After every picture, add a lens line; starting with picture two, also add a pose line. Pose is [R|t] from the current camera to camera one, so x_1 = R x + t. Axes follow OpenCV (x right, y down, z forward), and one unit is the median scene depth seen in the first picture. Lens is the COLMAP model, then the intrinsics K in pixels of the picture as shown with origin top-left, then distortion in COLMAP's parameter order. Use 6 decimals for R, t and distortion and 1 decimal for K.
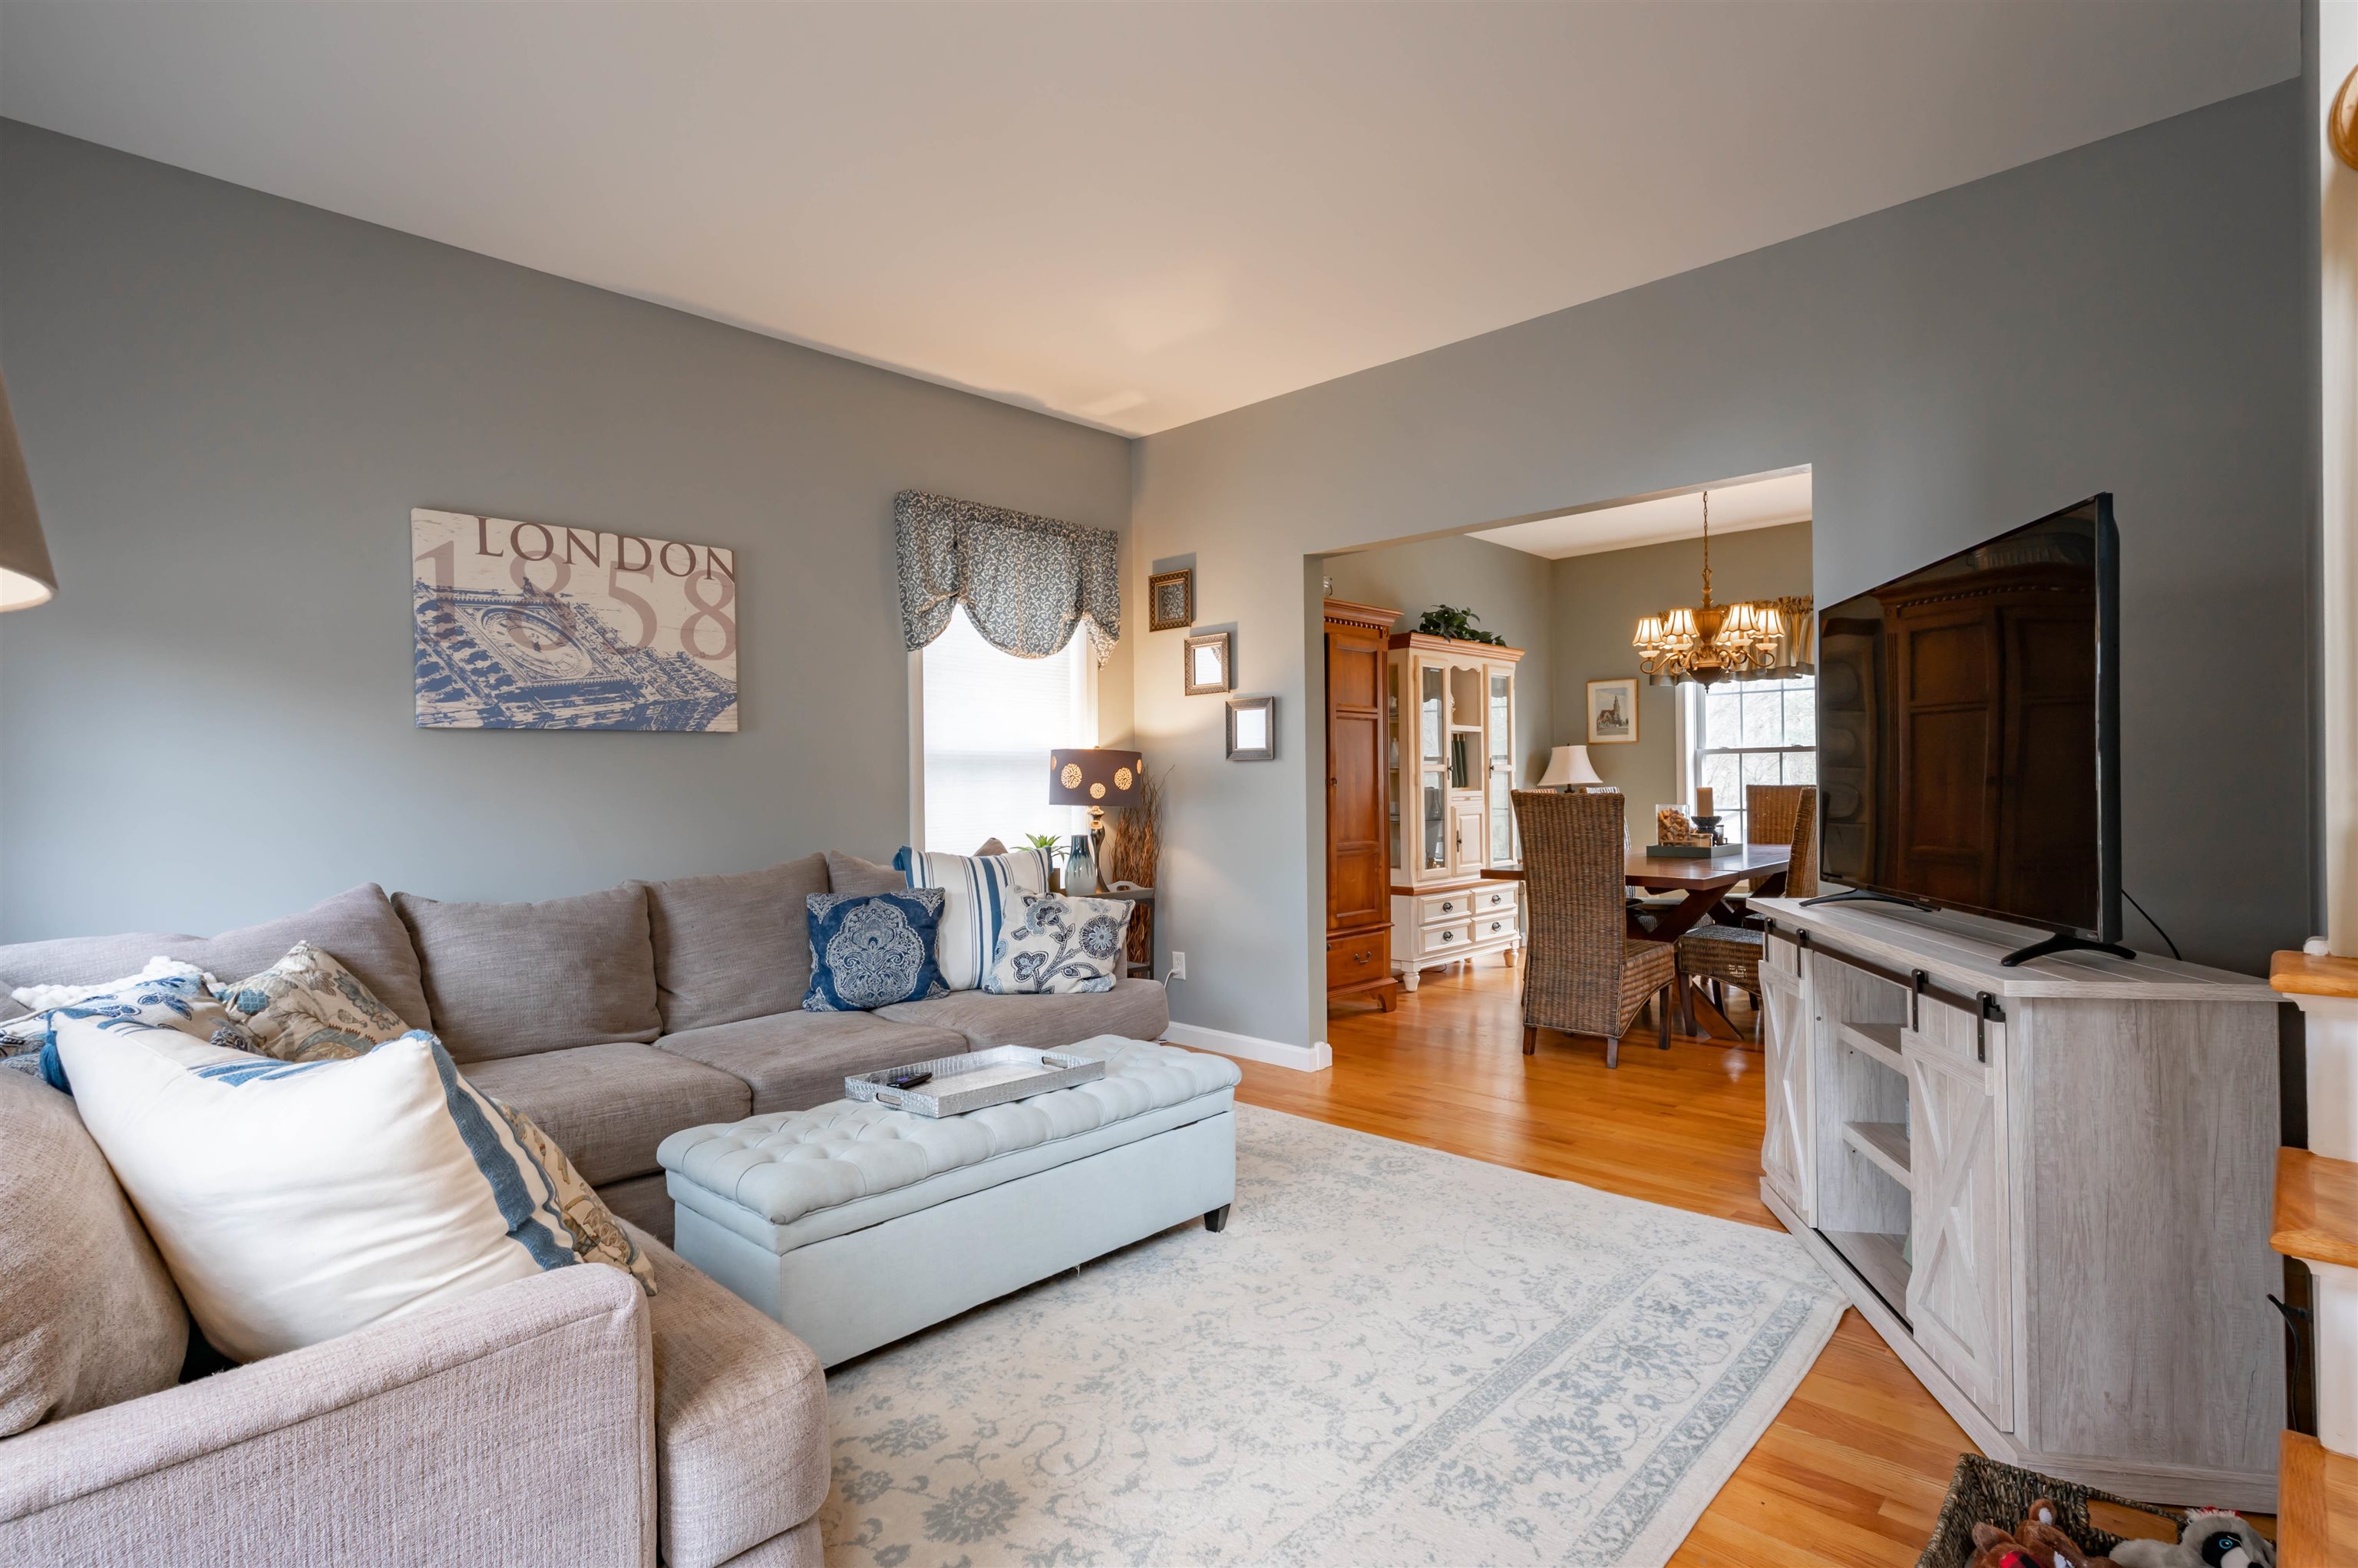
lens RADIAL K [[1147.1, 0, 1159.7], [0, 1147.1, 764.1], [0, 0, 1]] dist [-0.002041, 0.002571]
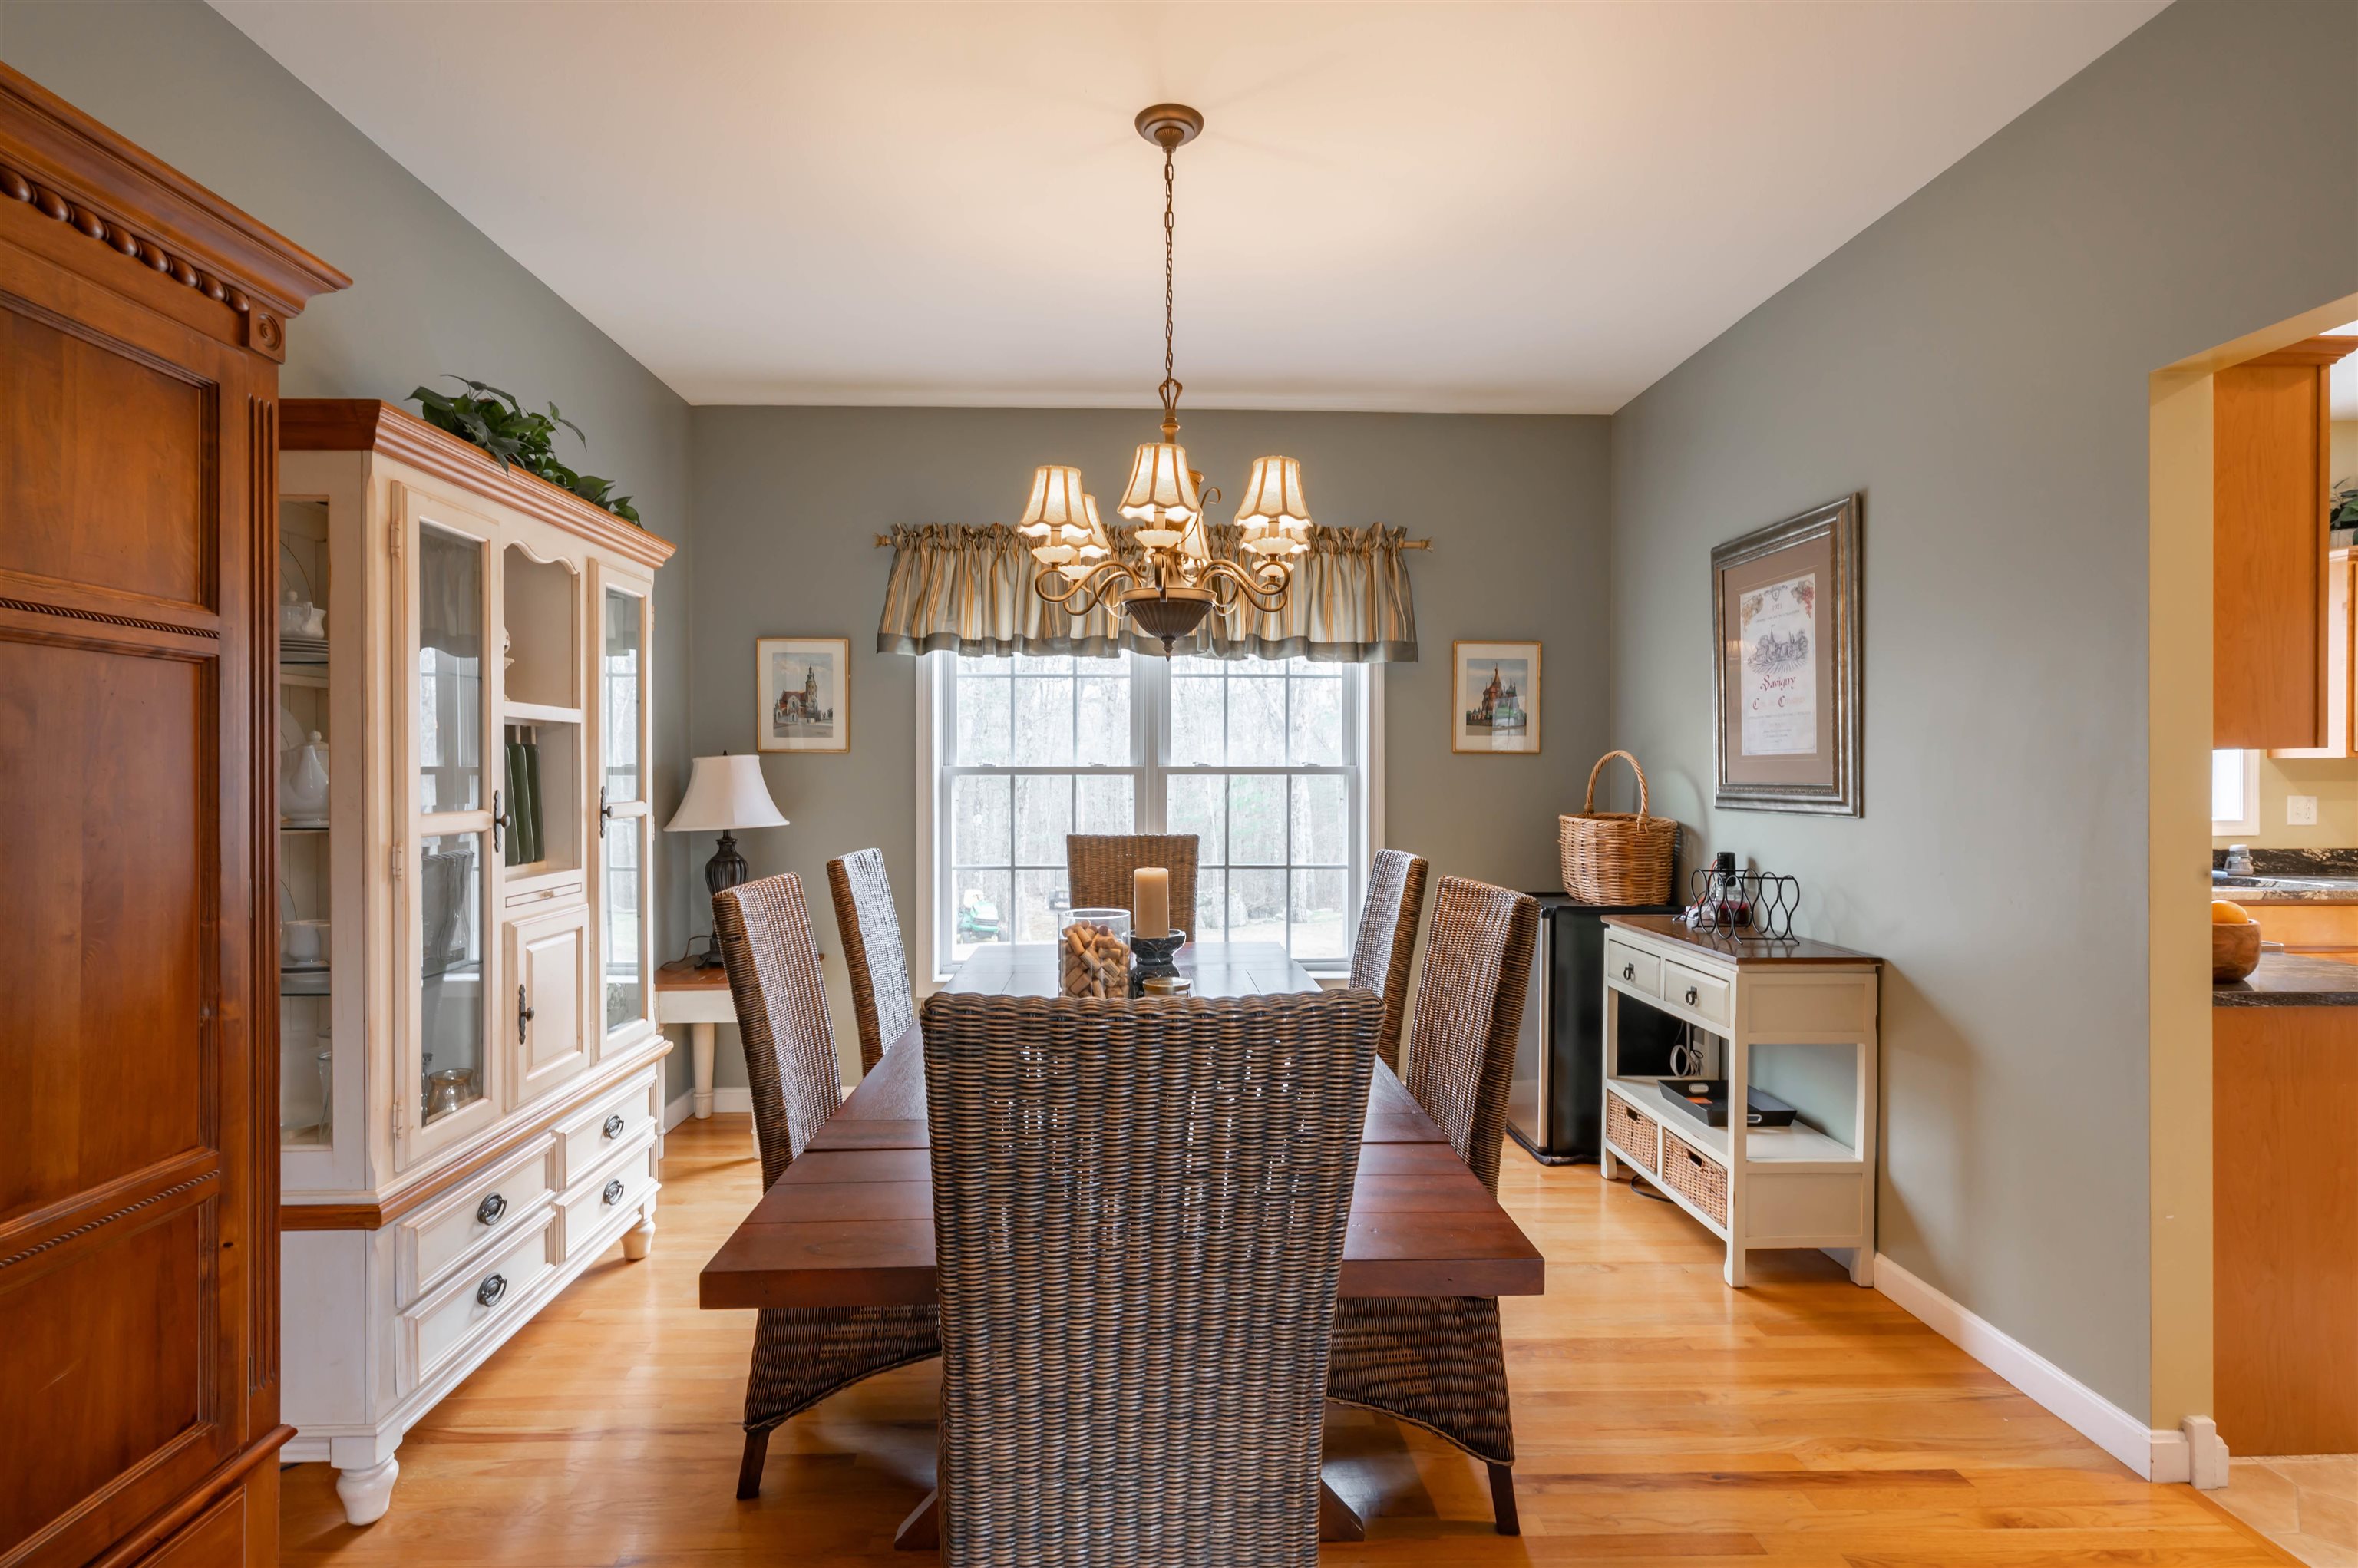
lens RADIAL K [[1147.1, 0, 1168.1], [0, 1147.1, 780.1], [0, 0, 1]] dist [-0.002041, 0.002571]
pose [[0.678254, 0.004037, 0.734817, 0.124981], [-0.017429, 0.999792, 0.010594, -0.016007], [-0.734621, -0.019992, 0.678183, 0.578014]]
